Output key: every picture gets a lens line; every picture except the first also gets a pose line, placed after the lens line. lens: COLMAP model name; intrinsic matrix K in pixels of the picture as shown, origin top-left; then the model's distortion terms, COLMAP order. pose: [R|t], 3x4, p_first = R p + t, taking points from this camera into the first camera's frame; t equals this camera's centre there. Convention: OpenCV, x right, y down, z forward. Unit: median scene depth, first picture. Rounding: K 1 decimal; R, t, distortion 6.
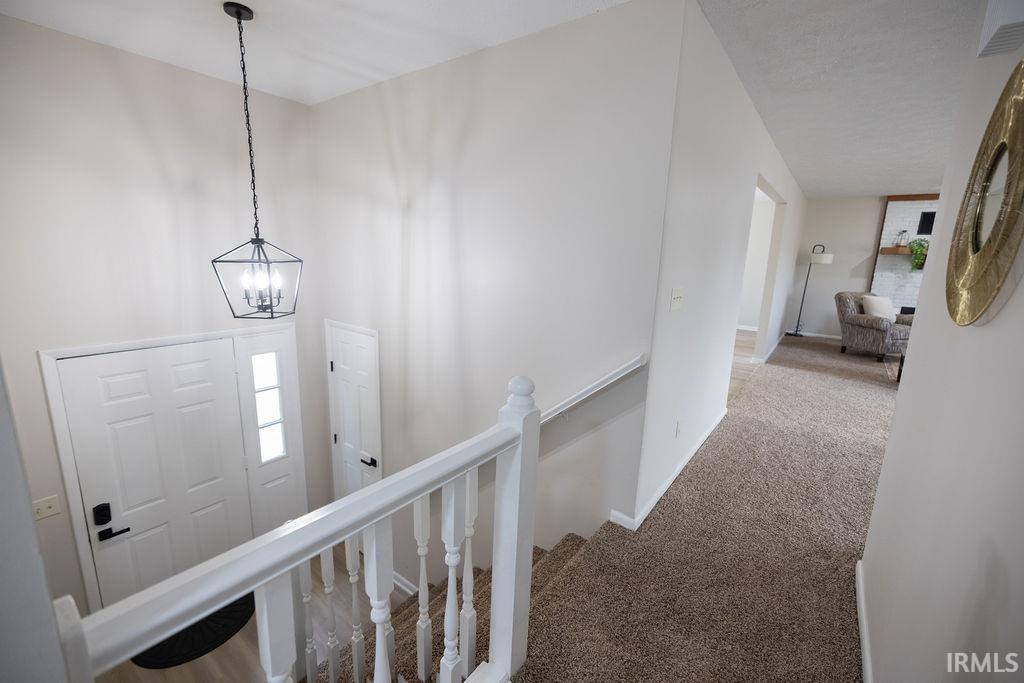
lens RADIAL K [[416.0, 0, 510.3], [0, 416.0, 333.2], [0, 0, 1]] dist [0.000298, -0.000014]
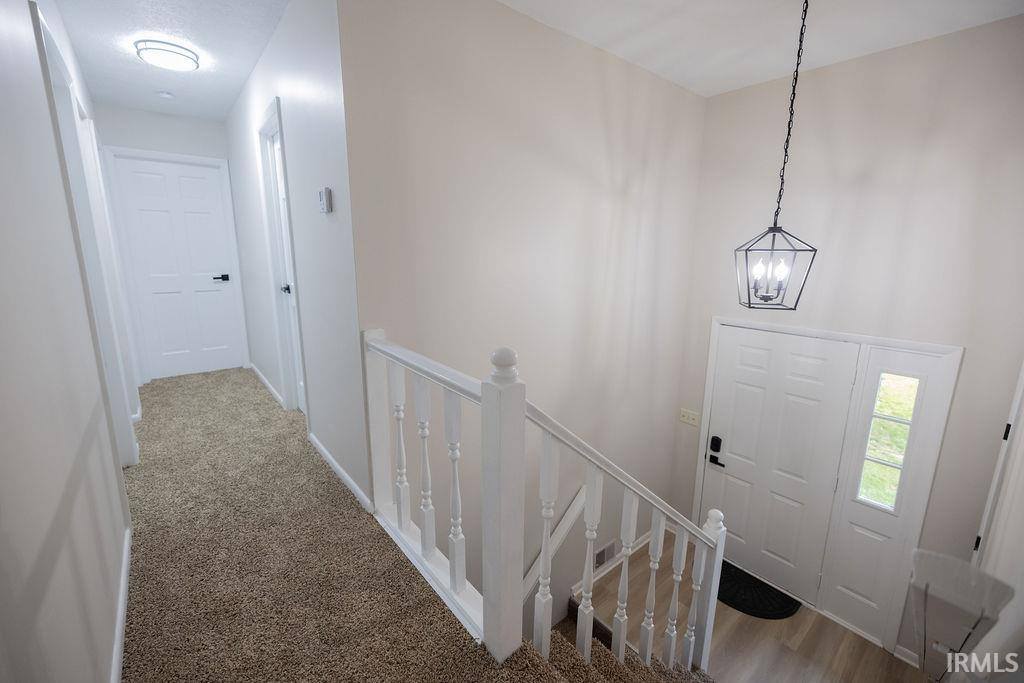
lens RADIAL K [[426.7, 0, 504.3], [0, 426.7, 337.0], [0, 0, 1]] dist [0.001084, 0.002891]
pose [[-0.231013, 0.168258, -0.958291, 0.430152], [-0.200358, 0.955596, 0.216085, -0.055519], [0.952098, 0.241919, -0.187043, 0.508962]]
